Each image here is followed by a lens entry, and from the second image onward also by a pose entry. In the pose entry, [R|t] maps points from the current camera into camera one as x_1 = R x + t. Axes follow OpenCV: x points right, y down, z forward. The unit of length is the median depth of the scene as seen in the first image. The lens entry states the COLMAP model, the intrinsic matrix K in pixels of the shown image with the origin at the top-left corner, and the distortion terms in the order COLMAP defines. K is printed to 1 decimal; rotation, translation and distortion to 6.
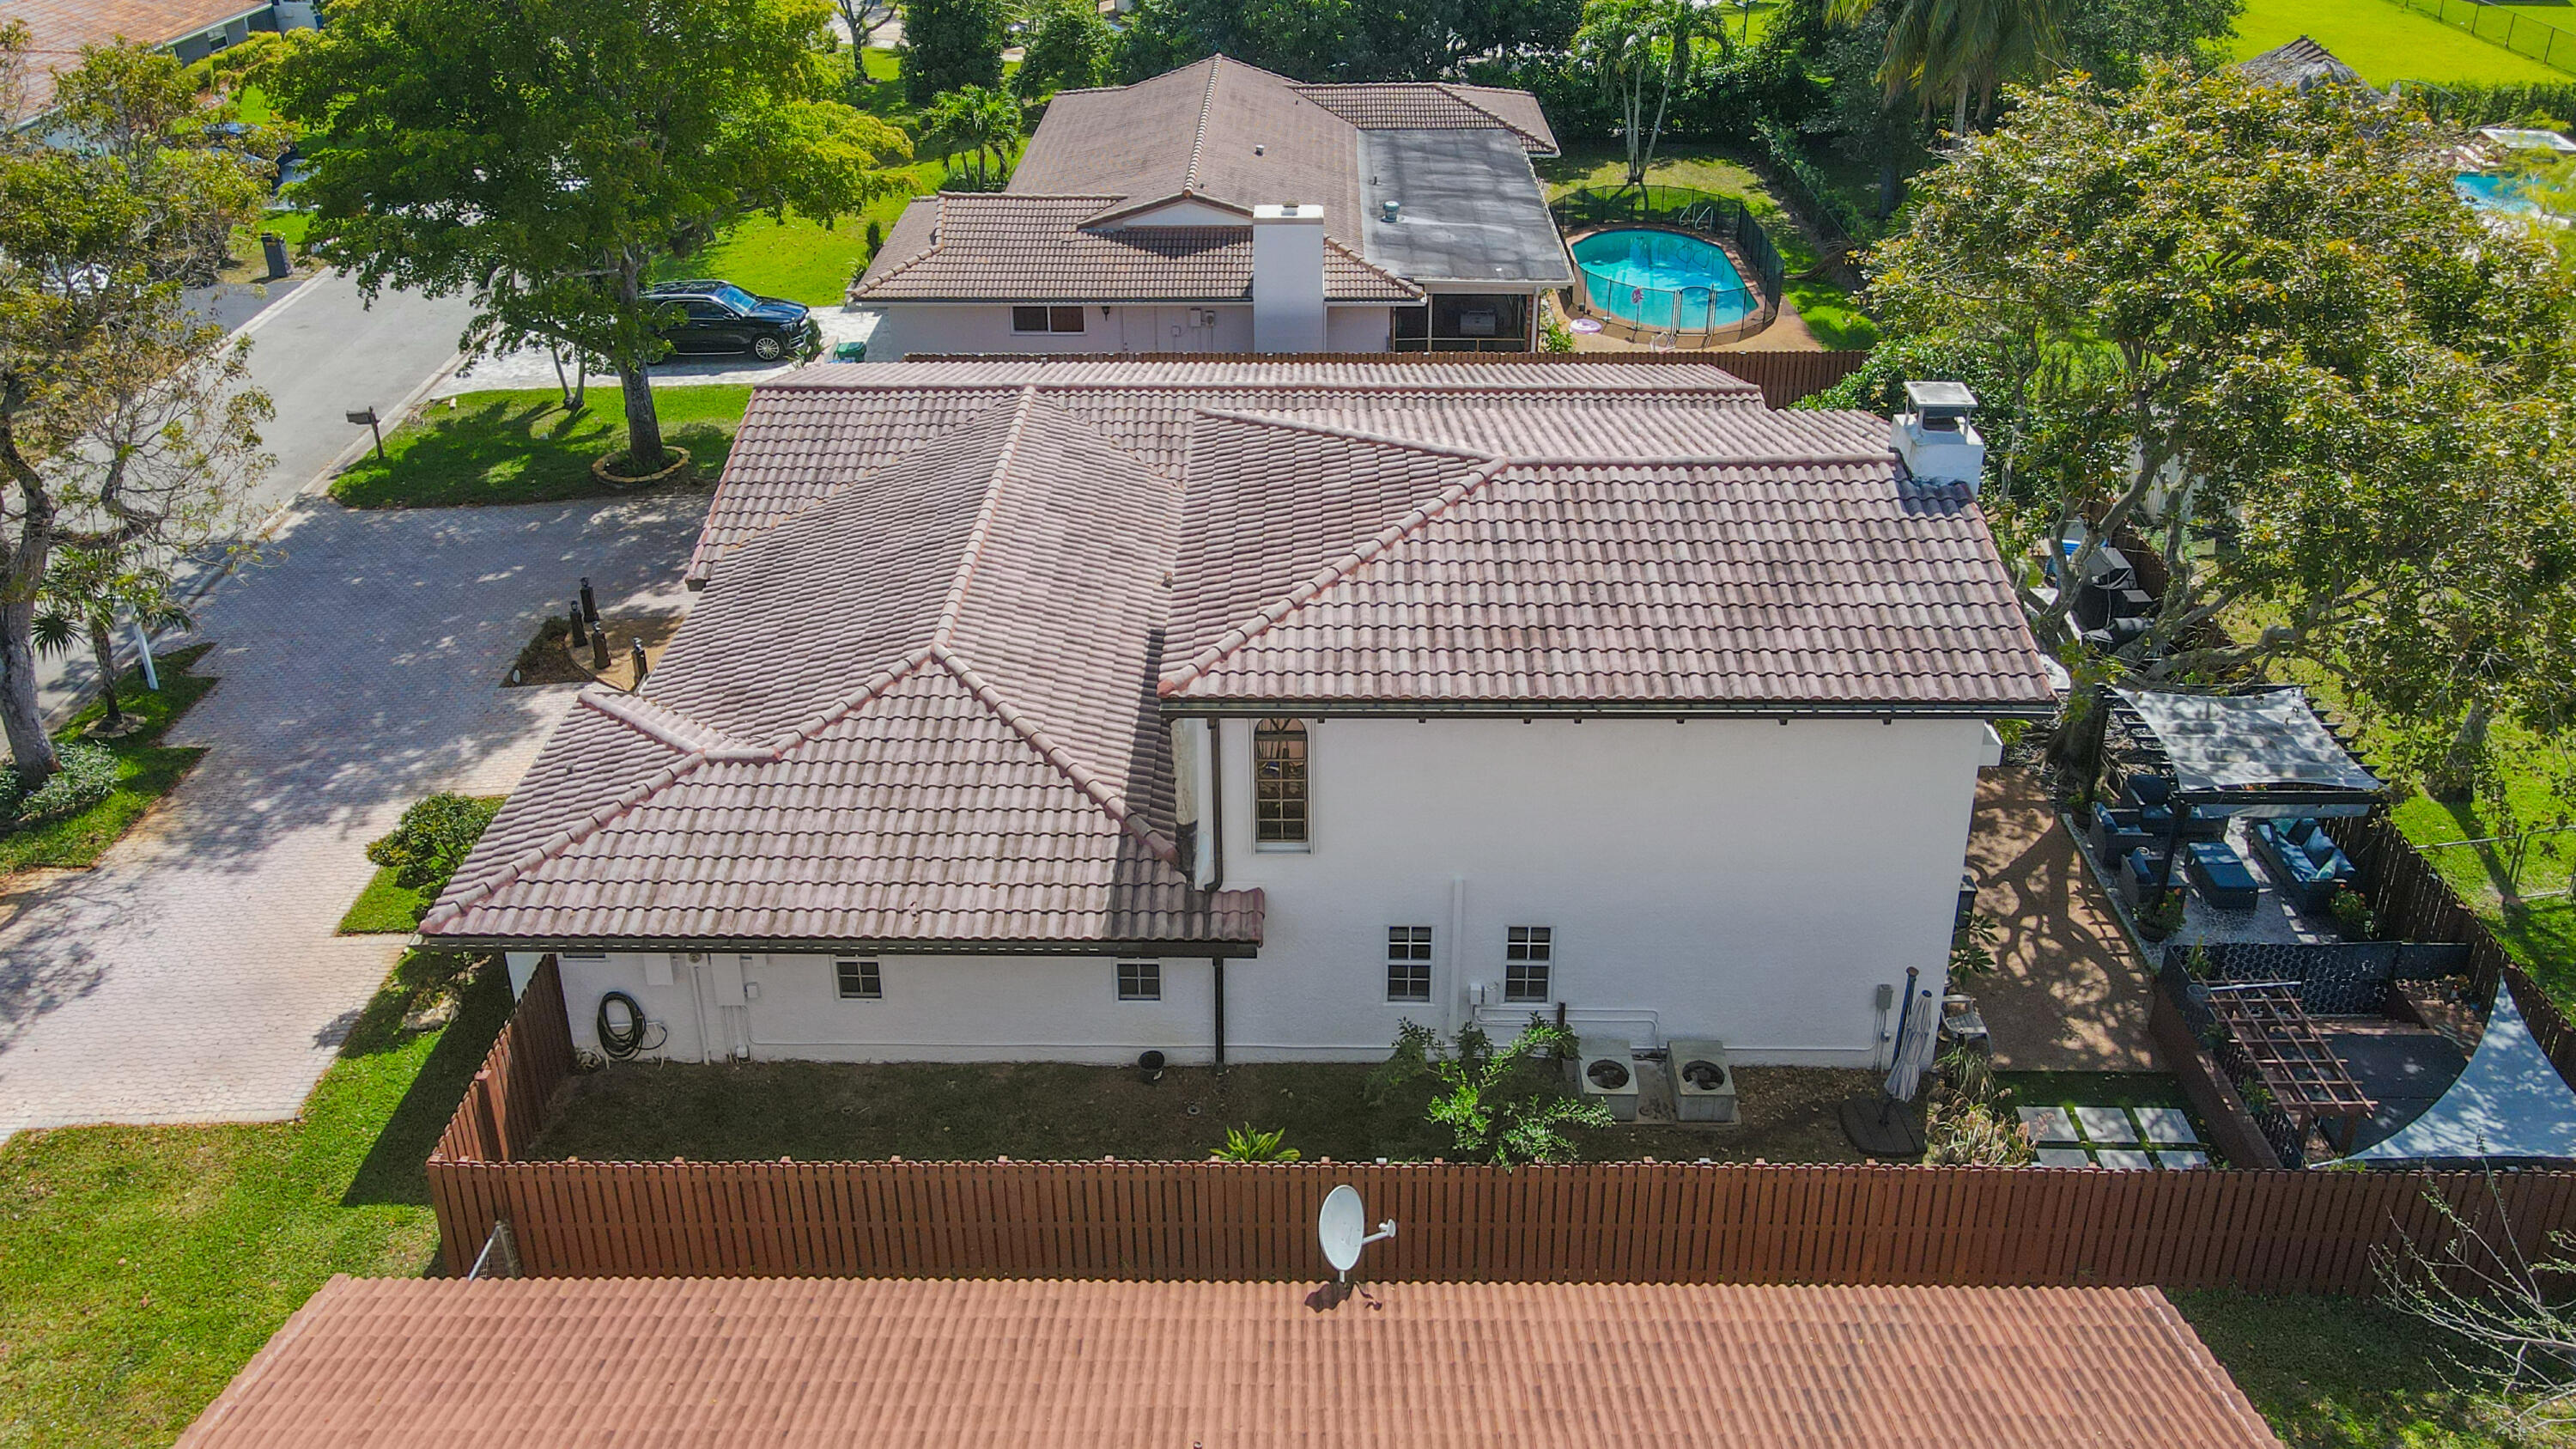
lens RADIAL K [[1963.0, 0, 1288.0], [0, 1963.0, 724.5], [0, 0, 1]] dist [-0.003122, -0.001268]
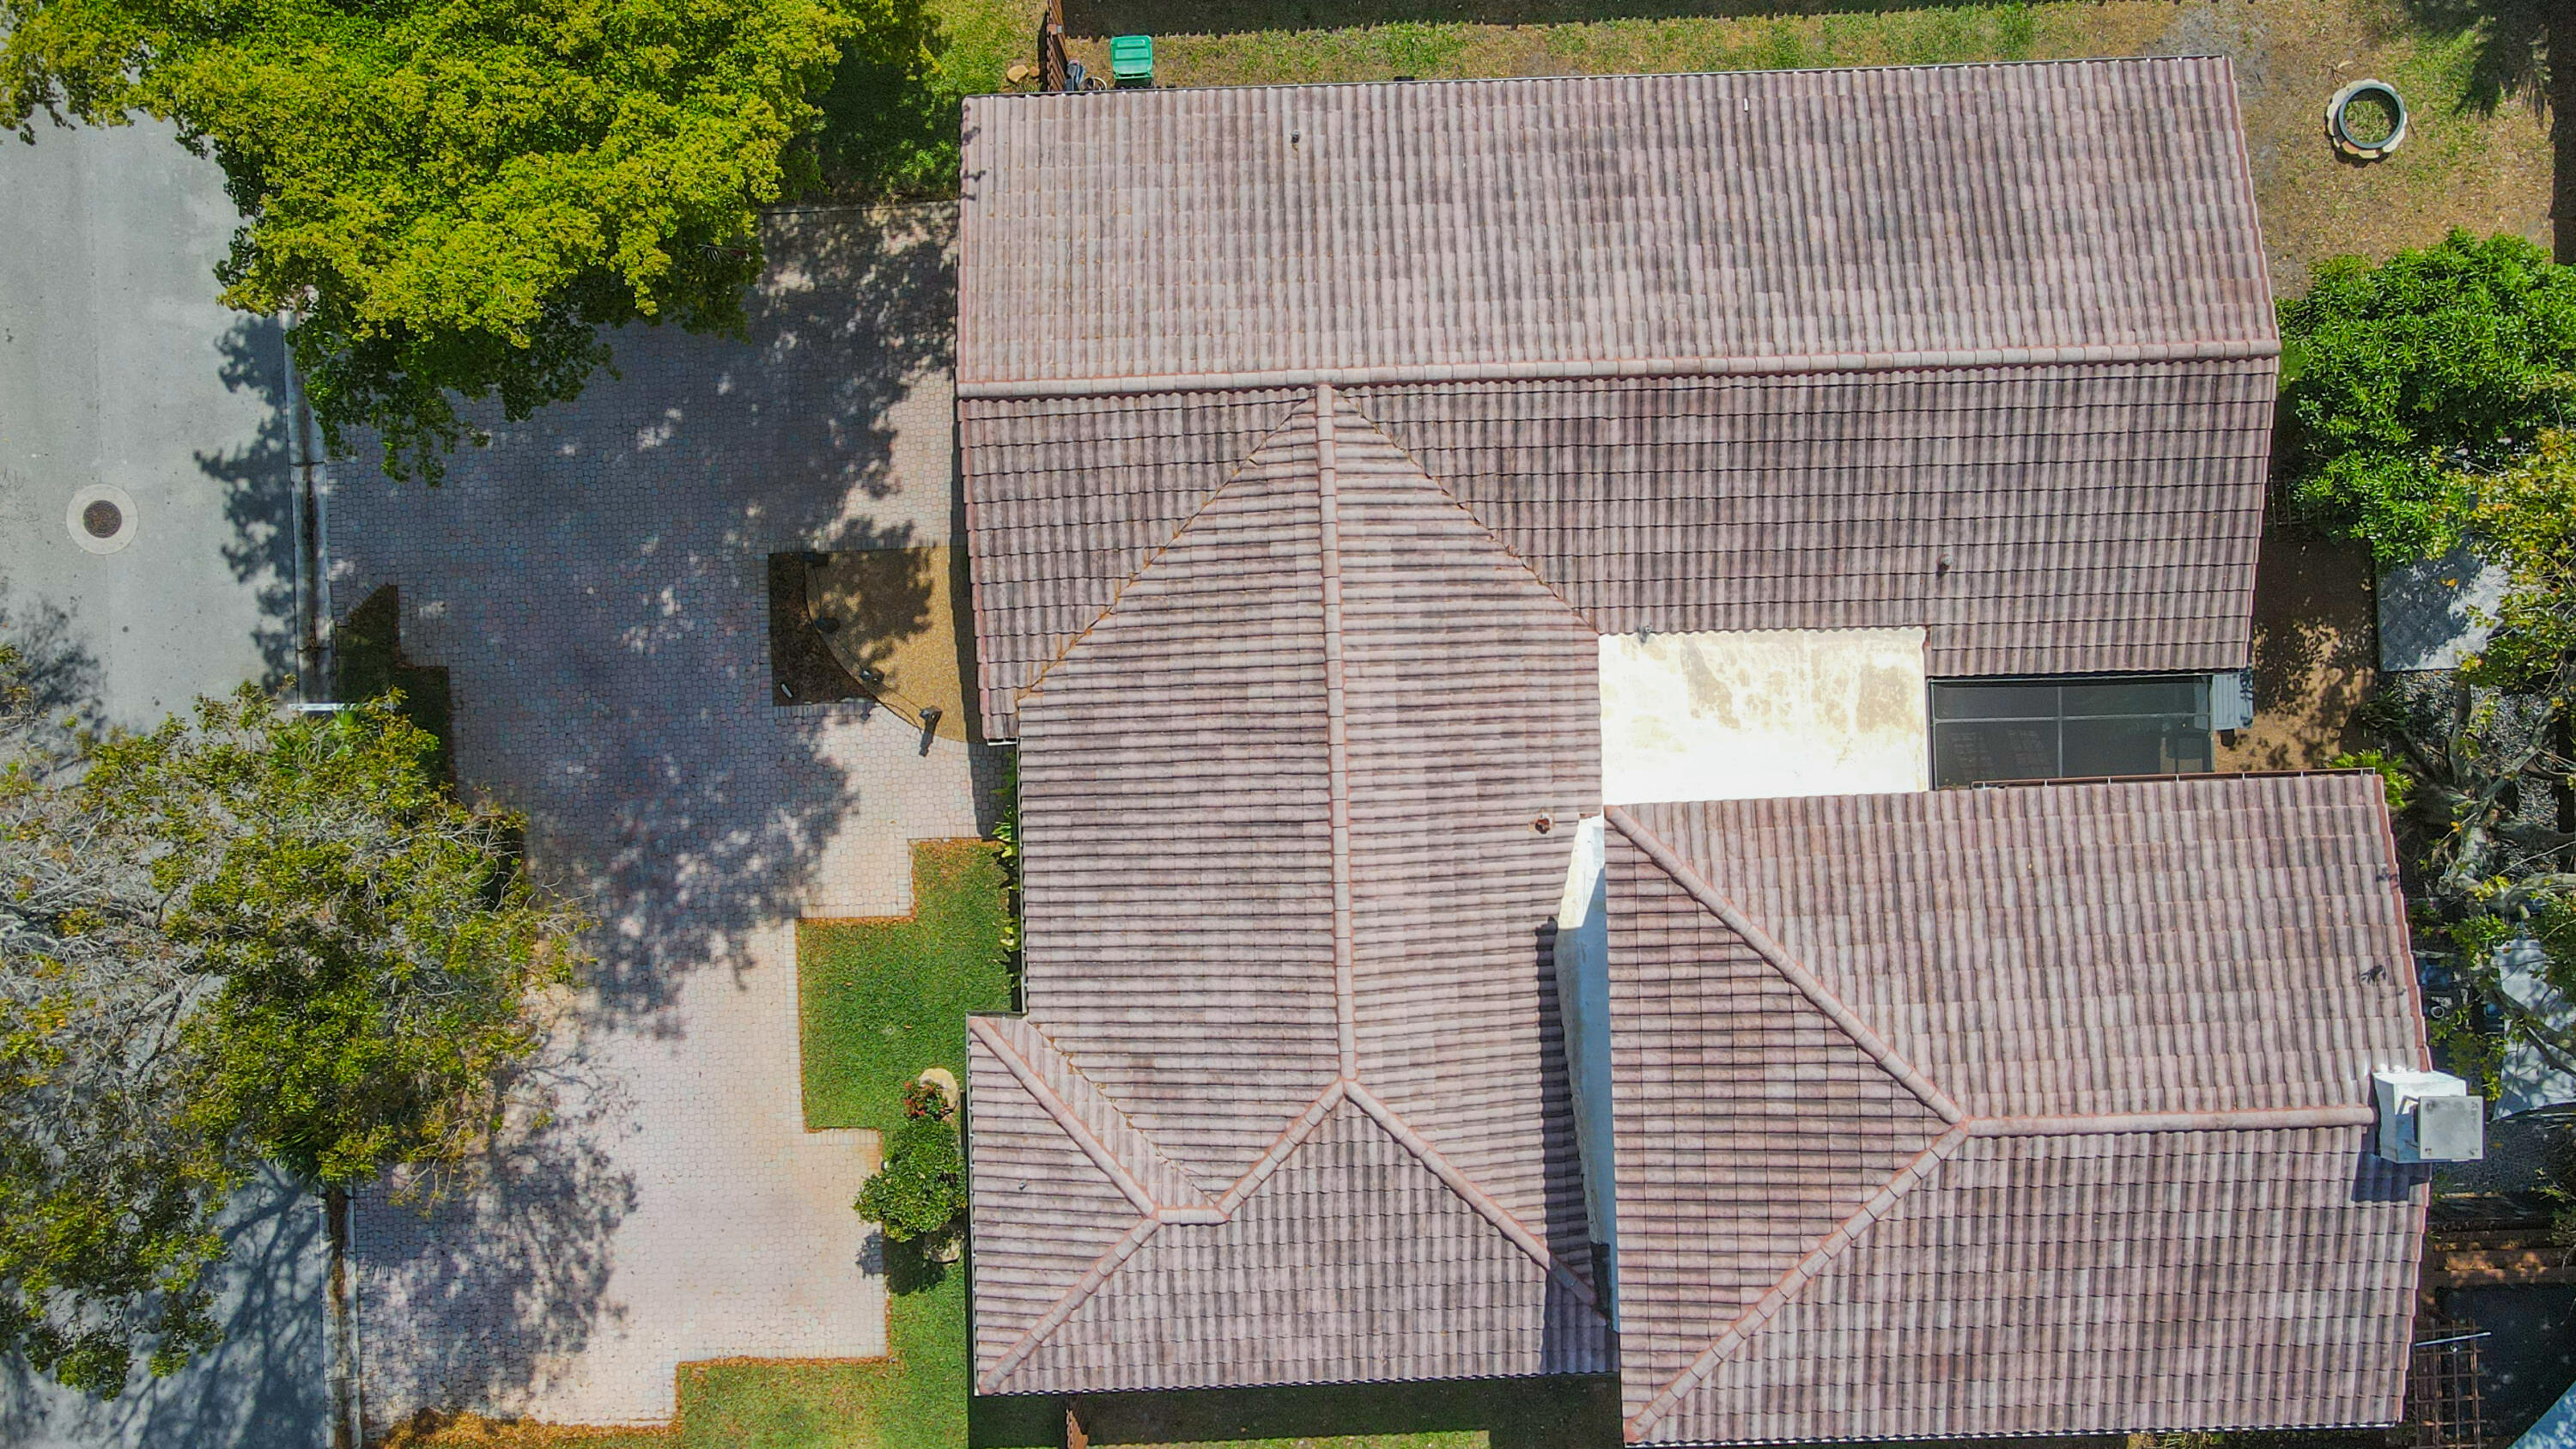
lens RADIAL K [[1963.0, 0, 1288.0], [0, 1963.0, 724.5], [0, 0, 1]] dist [-0.003122, -0.001268]
pose [[0.998257, -0.055294, -0.020617, -0.180259], [0.043774, 0.459528, 0.887084, -1.036687], [-0.039576, -0.886441, 0.461147, 0.704575]]
